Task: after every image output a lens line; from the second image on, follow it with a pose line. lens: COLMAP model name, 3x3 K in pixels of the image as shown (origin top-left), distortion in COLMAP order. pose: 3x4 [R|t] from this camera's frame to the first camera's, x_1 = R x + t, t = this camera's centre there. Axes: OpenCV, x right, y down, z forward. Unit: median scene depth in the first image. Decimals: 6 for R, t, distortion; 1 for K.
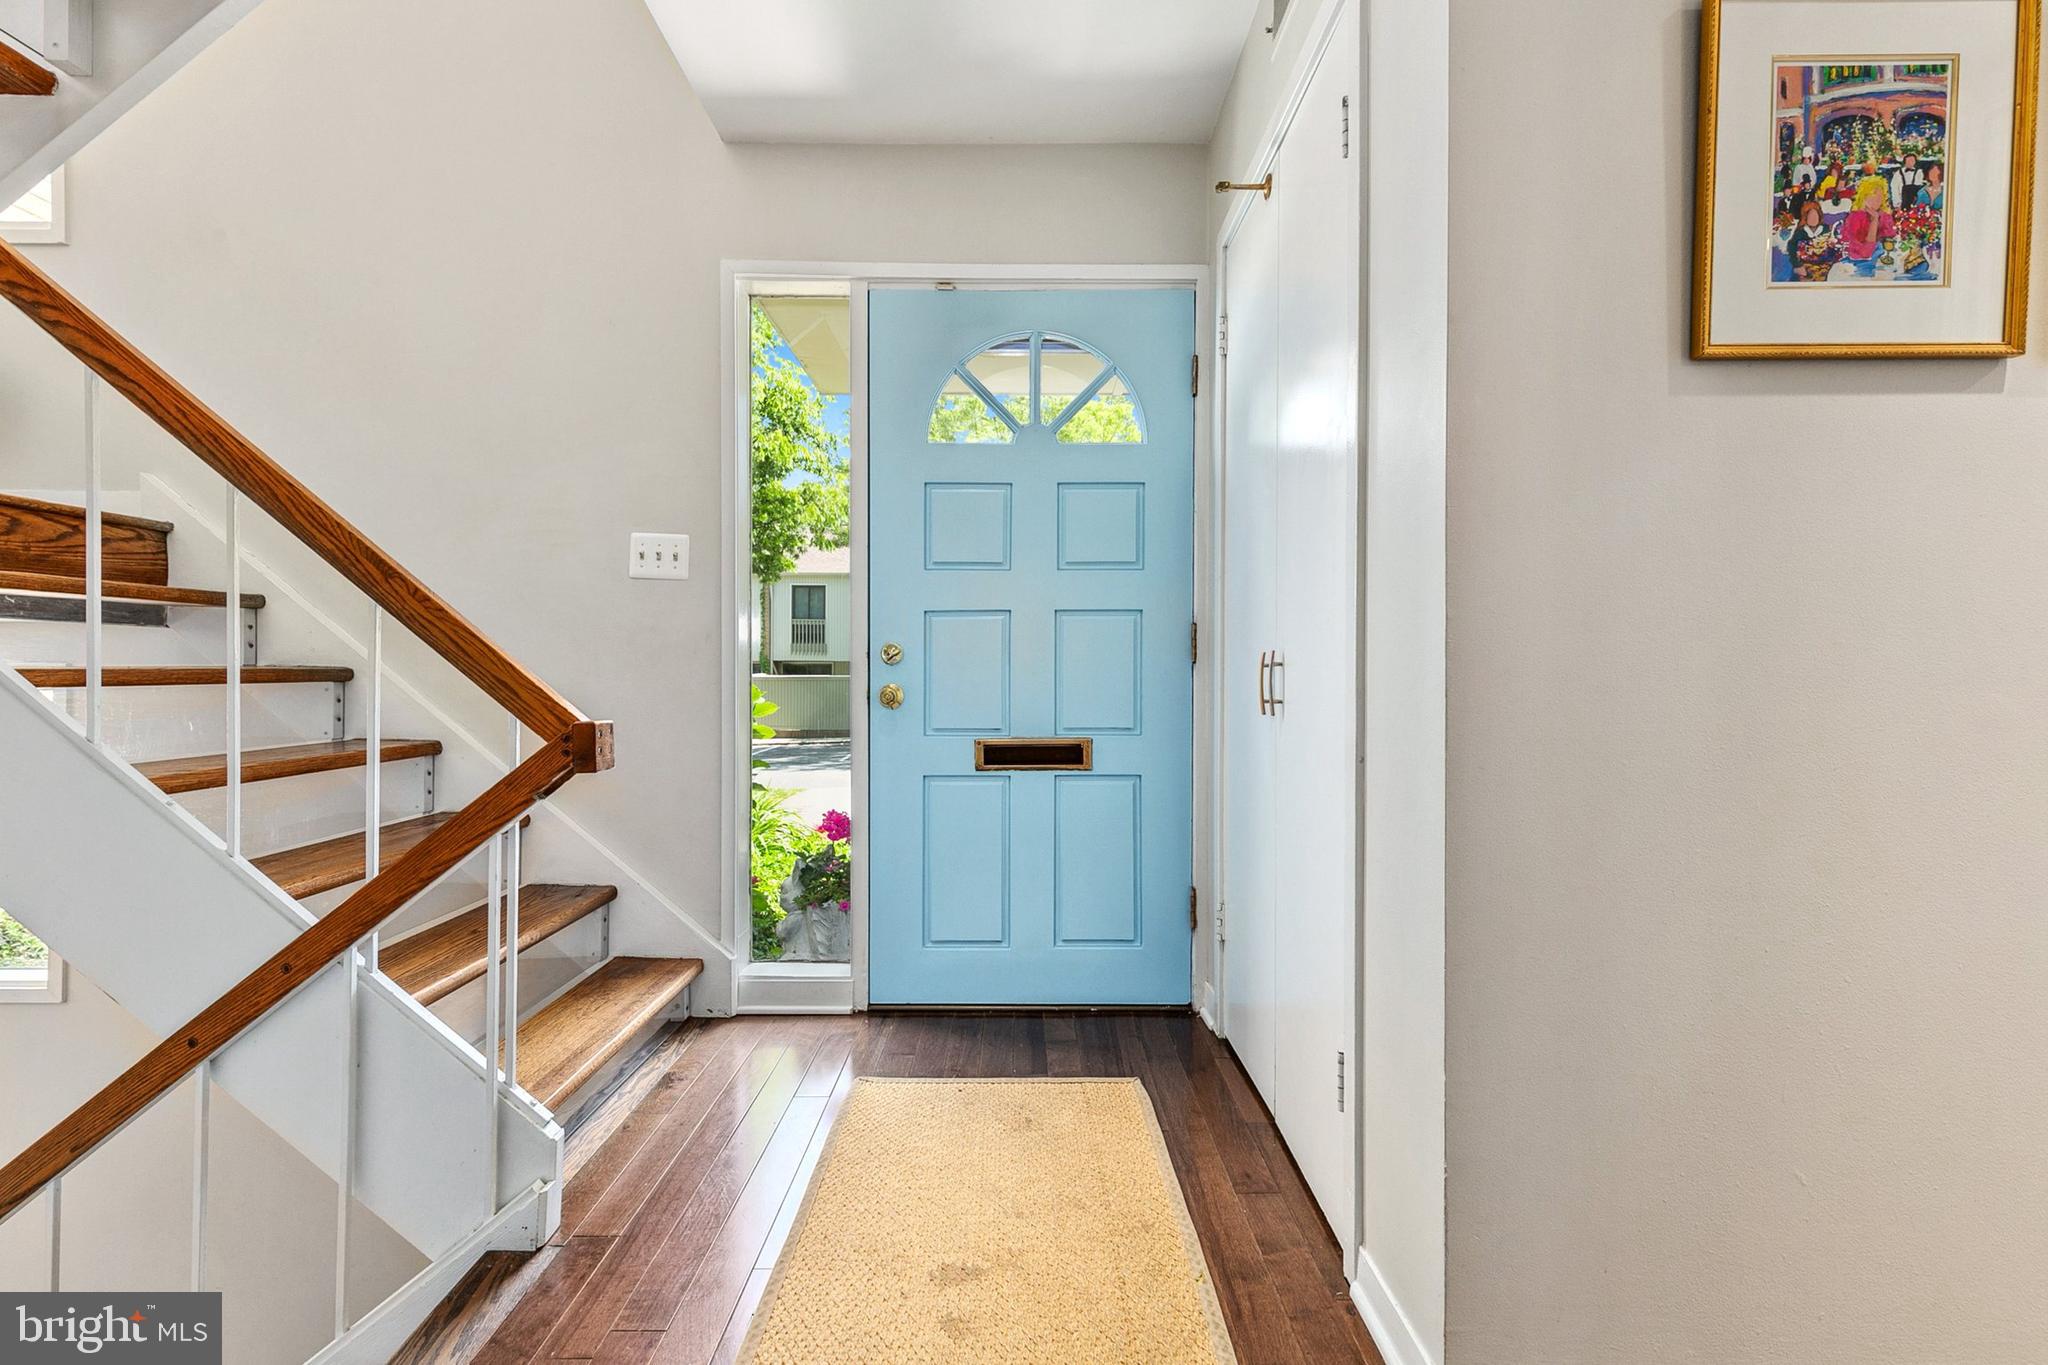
lens RADIAL K [[928.7, 0, 1017.4], [0, 928.7, 688.3], [0, 0, 1]] dist [0.006296, -0.000914]
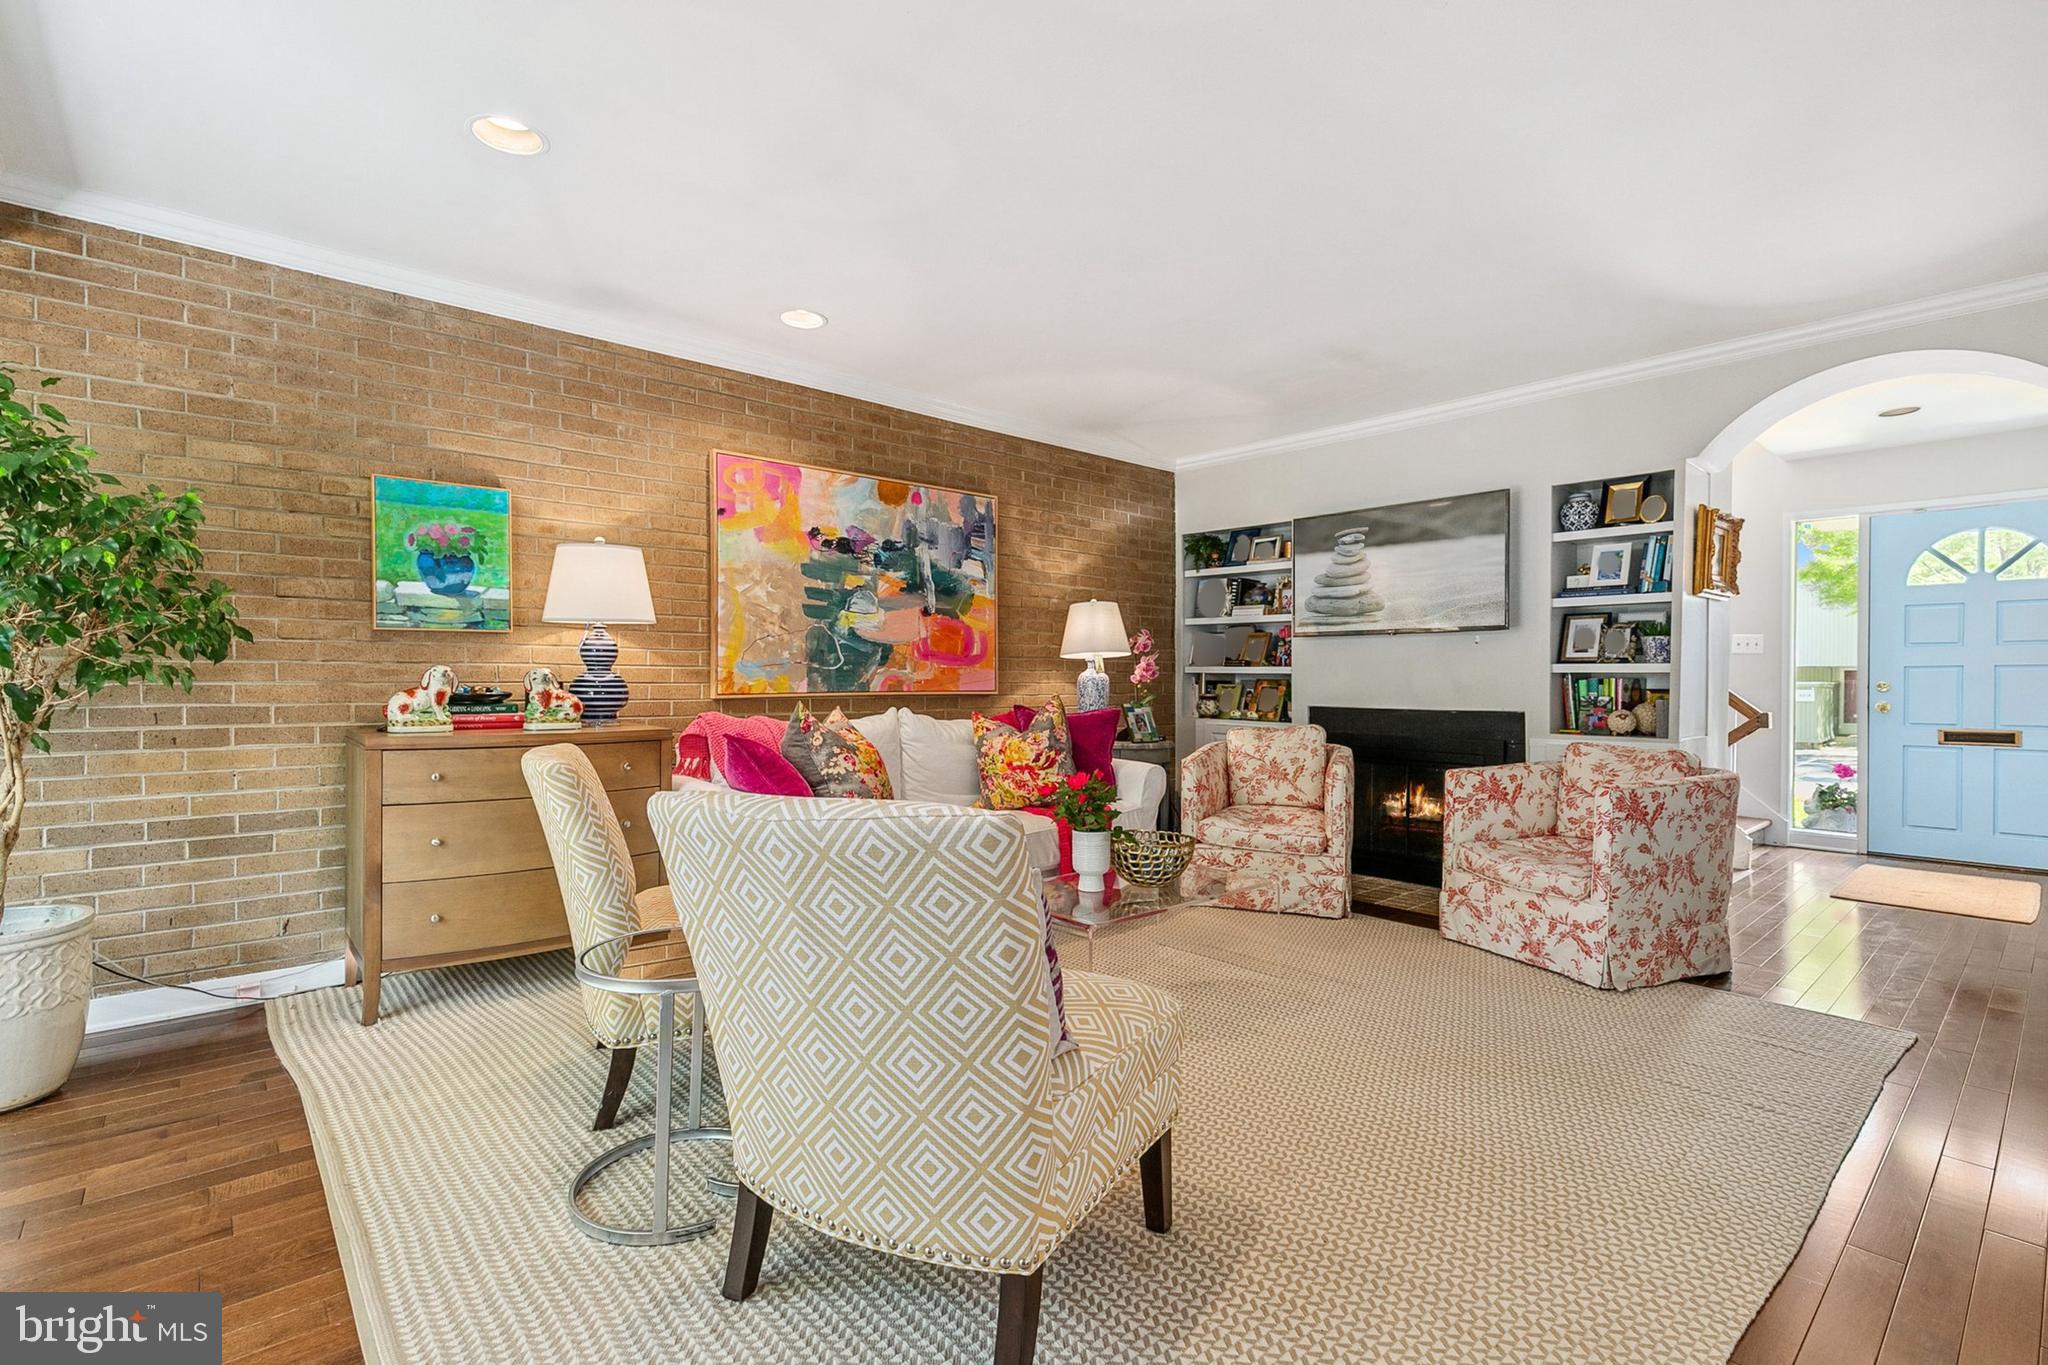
lens RADIAL K [[928.7, 0, 1021.0], [0, 928.7, 683.2], [0, 0, 1]] dist [0.006296, -0.000914]
pose [[0.660992, 0.002473, -0.750389, 0.164123], [-0.006178, 0.999979, -0.002147, -0.029214], [0.750367, 0.006055, 0.660993, -1.918550]]
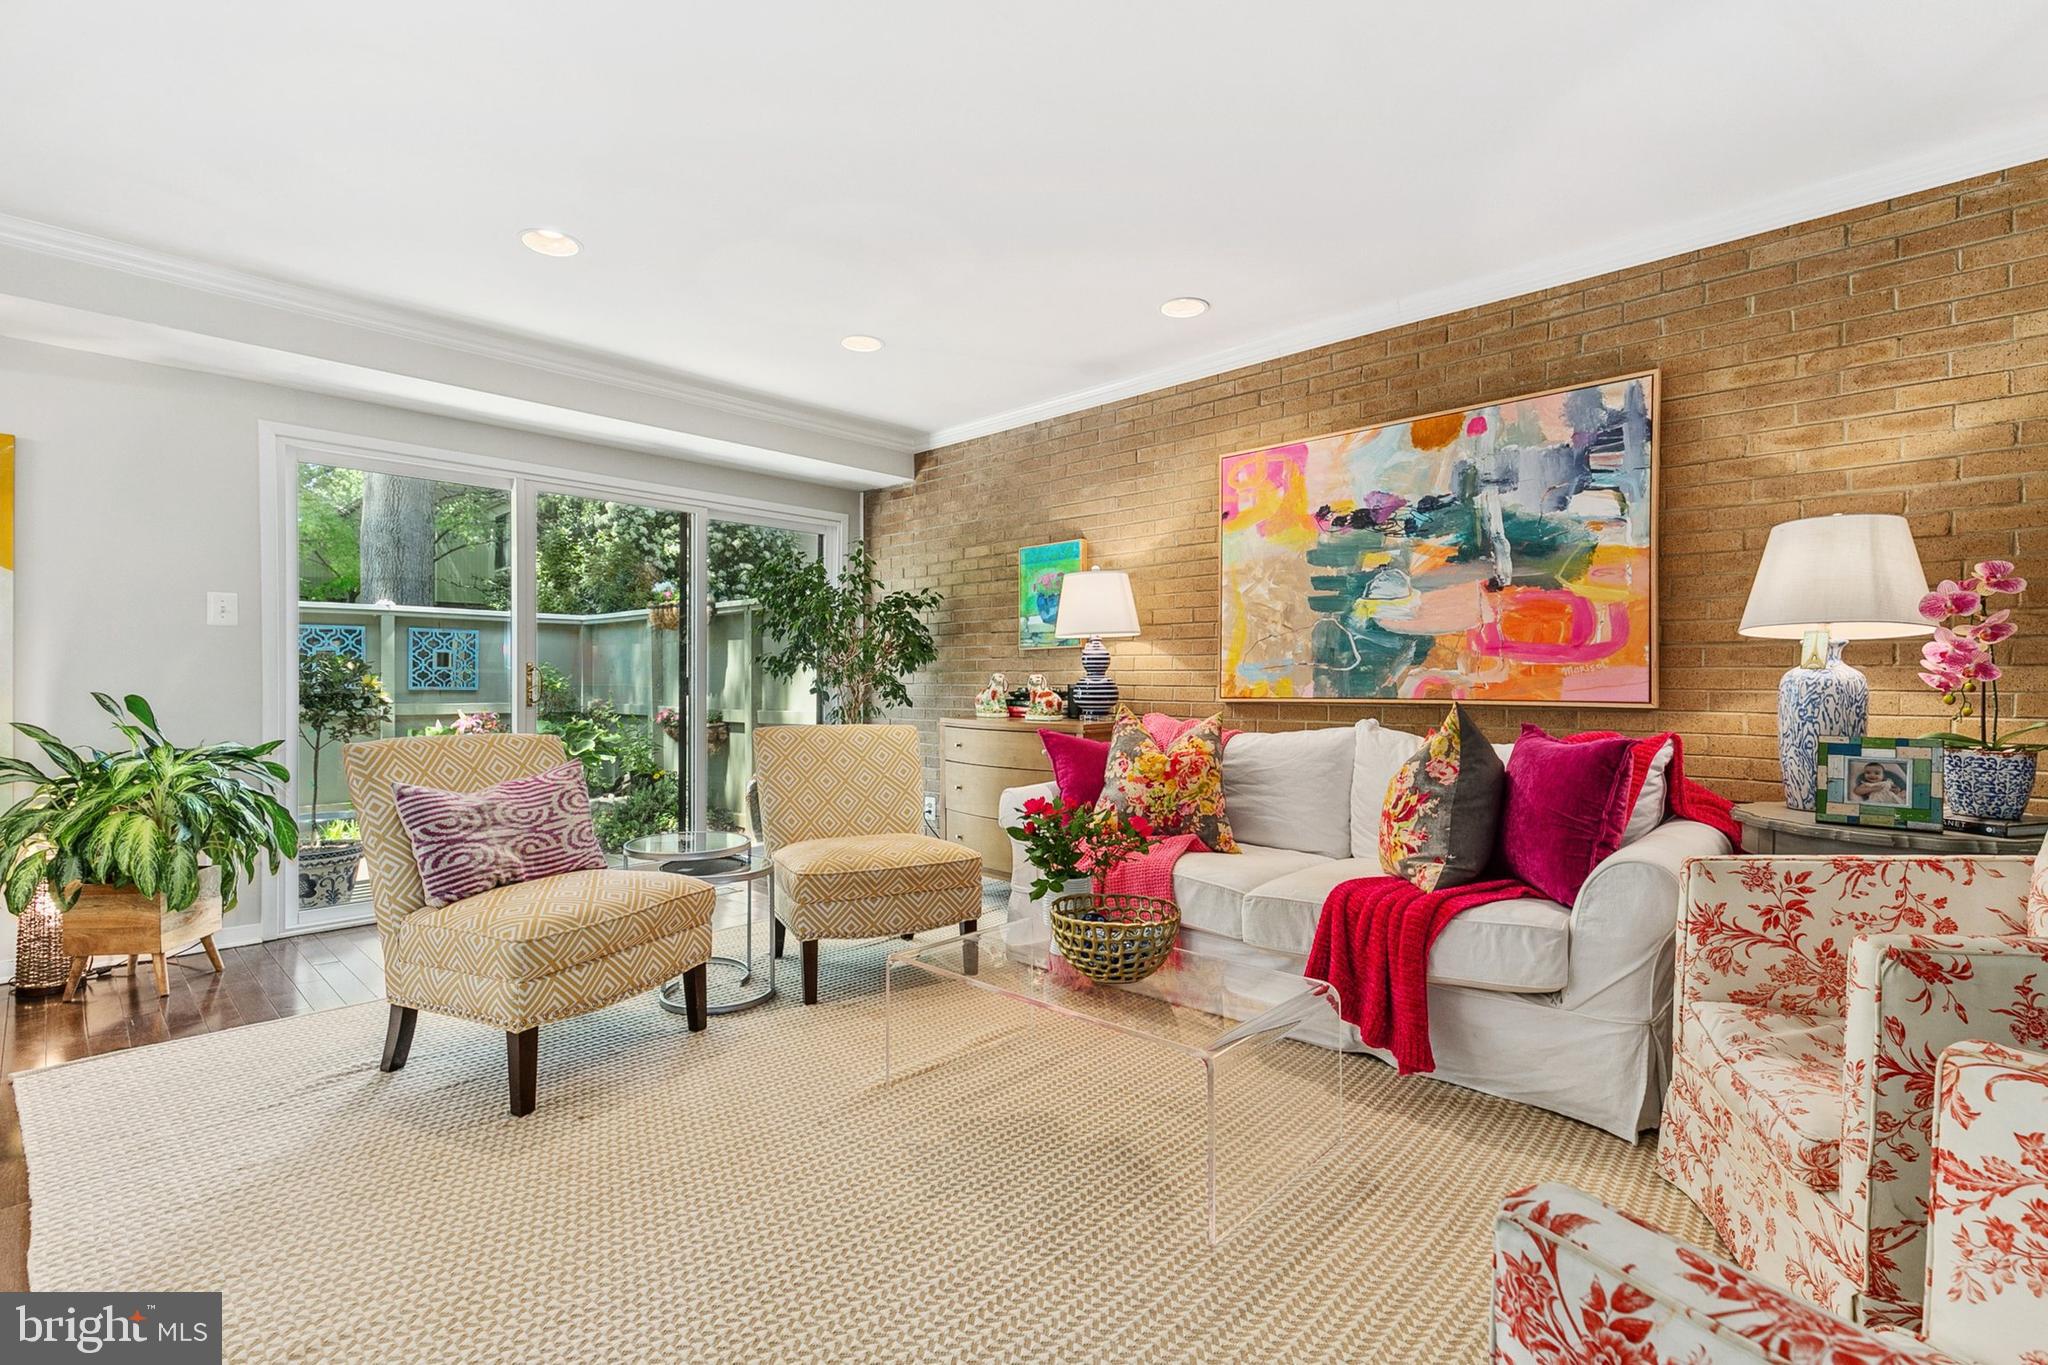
lens RADIAL K [[928.7, 0, 1031.2], [0, 928.7, 683.5], [0, 0, 1]] dist [0.006296, -0.000914]
pose [[-0.686231, -0.003735, -0.727374, 0.023042], [-0.009697, 0.999945, 0.004014, -0.037516], [0.727319, 0.009808, -0.686229, -0.453952]]
